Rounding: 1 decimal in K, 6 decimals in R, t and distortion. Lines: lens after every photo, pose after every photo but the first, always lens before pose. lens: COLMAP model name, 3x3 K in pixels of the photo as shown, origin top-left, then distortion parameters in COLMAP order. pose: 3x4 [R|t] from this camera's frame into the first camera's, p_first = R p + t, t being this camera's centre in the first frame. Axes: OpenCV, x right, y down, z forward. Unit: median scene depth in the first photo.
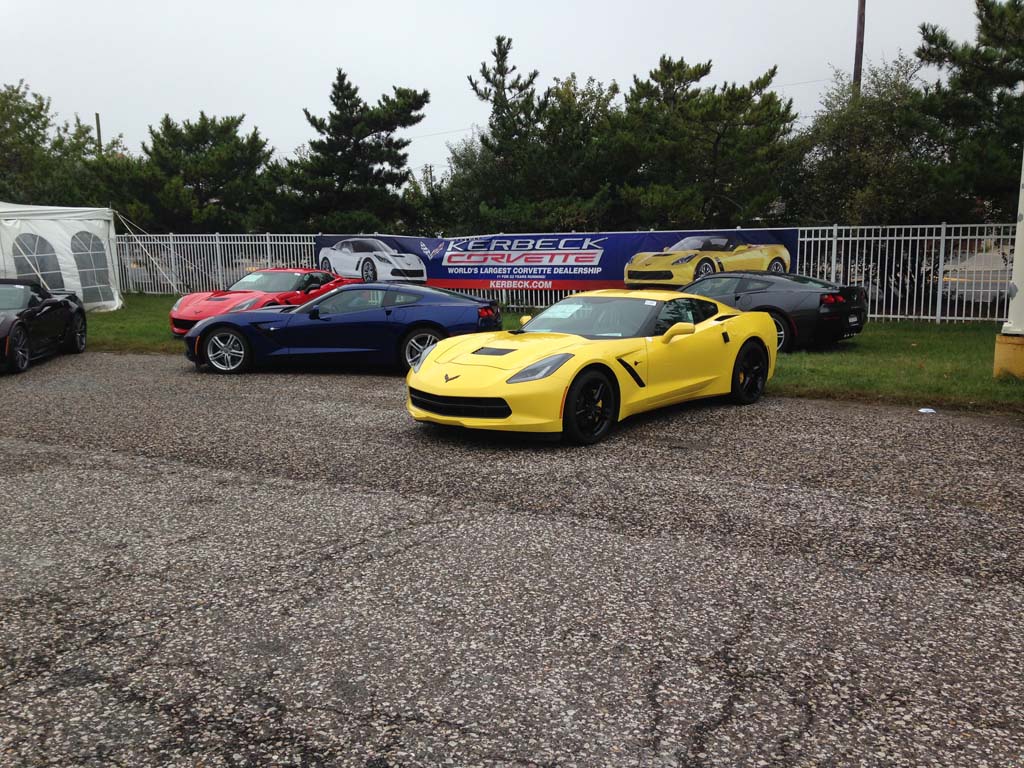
lens RADIAL K [[910.7, 0, 513.9], [0, 910.7, 391.9], [0, 0, 1]] dist [0.230579, -0.336638]
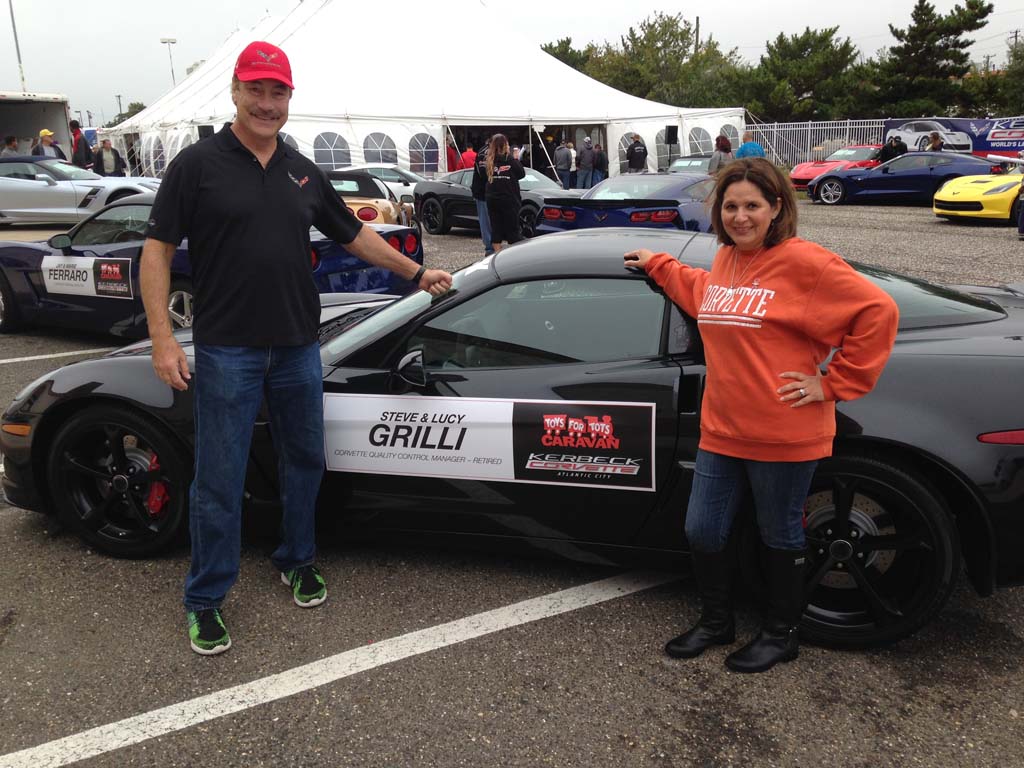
lens RADIAL K [[951.9, 0, 510.1], [0, 951.9, 379.5], [0, 0, 1]] dist [0.173507, -0.270053]
pose [[0.851204, 0.116213, -0.511807, 0.093265], [-0.064932, 0.991003, 0.117031, 0.076465], [0.520803, -0.066384, 0.851092, -0.535412]]
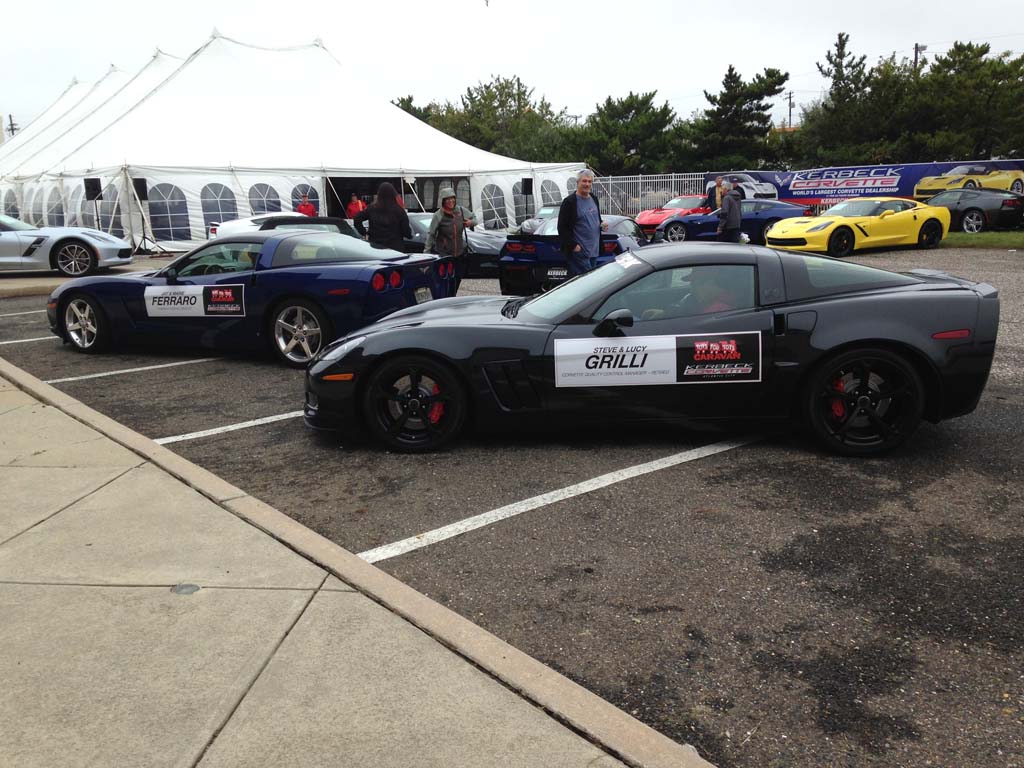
lens RADIAL K [[940.9, 0, 517.5], [0, 940.9, 401.2], [0, 0, 1]] dist [0.197545, -0.299099]
pose [[0.937596, 0.056734, -0.343067, 0.065396], [-0.030711, 0.996255, 0.080822, 0.096148], [0.346368, -0.065242, 0.935827, -0.667944]]
